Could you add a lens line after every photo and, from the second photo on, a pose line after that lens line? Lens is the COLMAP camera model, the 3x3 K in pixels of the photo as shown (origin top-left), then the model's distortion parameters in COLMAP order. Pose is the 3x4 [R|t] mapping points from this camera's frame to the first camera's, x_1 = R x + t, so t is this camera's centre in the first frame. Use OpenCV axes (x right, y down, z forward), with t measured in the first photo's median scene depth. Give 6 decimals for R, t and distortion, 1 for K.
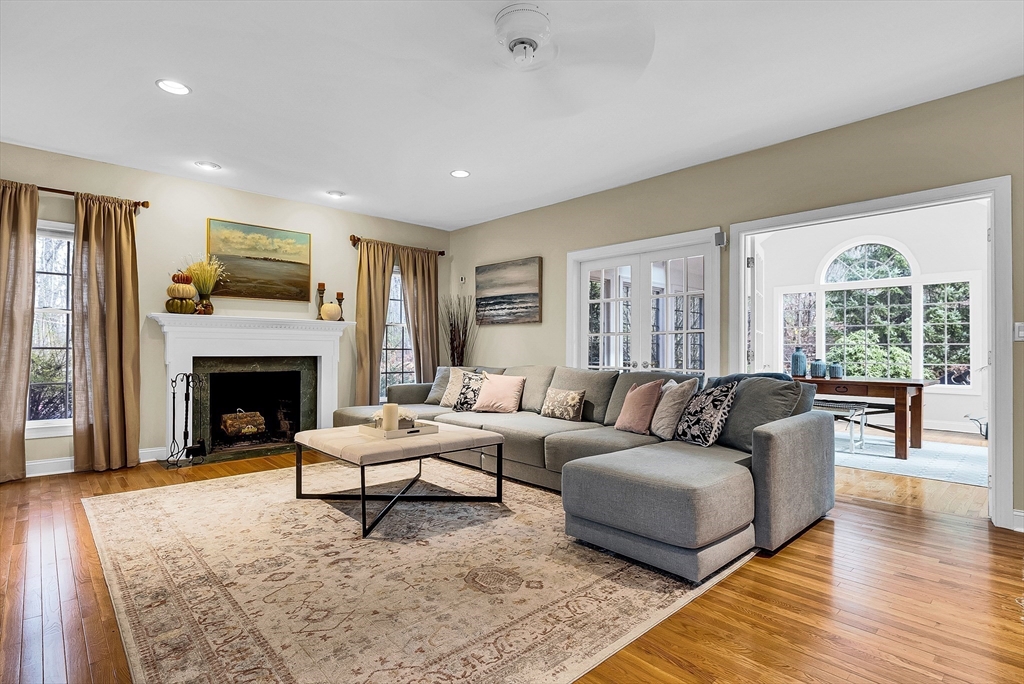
lens RADIAL K [[516.7, 0, 509.6], [0, 516.7, 342.9], [0, 0, 1]] dist [-0.002401, -0.001457]
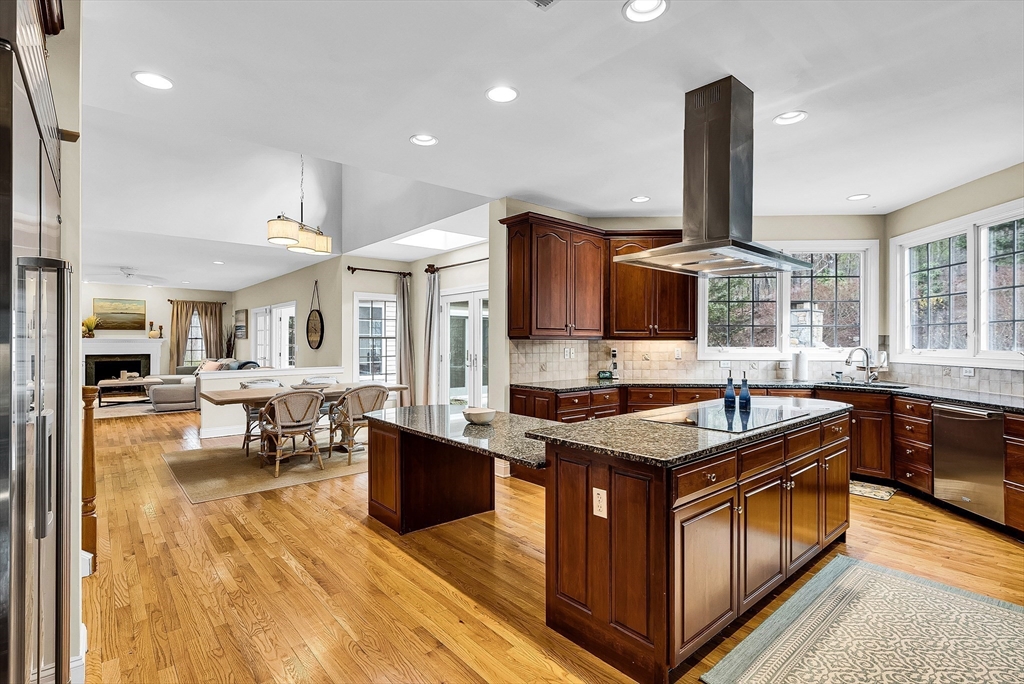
lens RADIAL K [[499.2, 0, 514.5], [0, 499.2, 340.5], [0, 0, 1]] dist [-0.002103, 0.001933]
pose [[0.999170, -0.001645, -0.040696, 1.479383], [0.002221, 0.999898, 0.014102, -0.068741], [0.040669, -0.014180, 0.999072, -1.260832]]
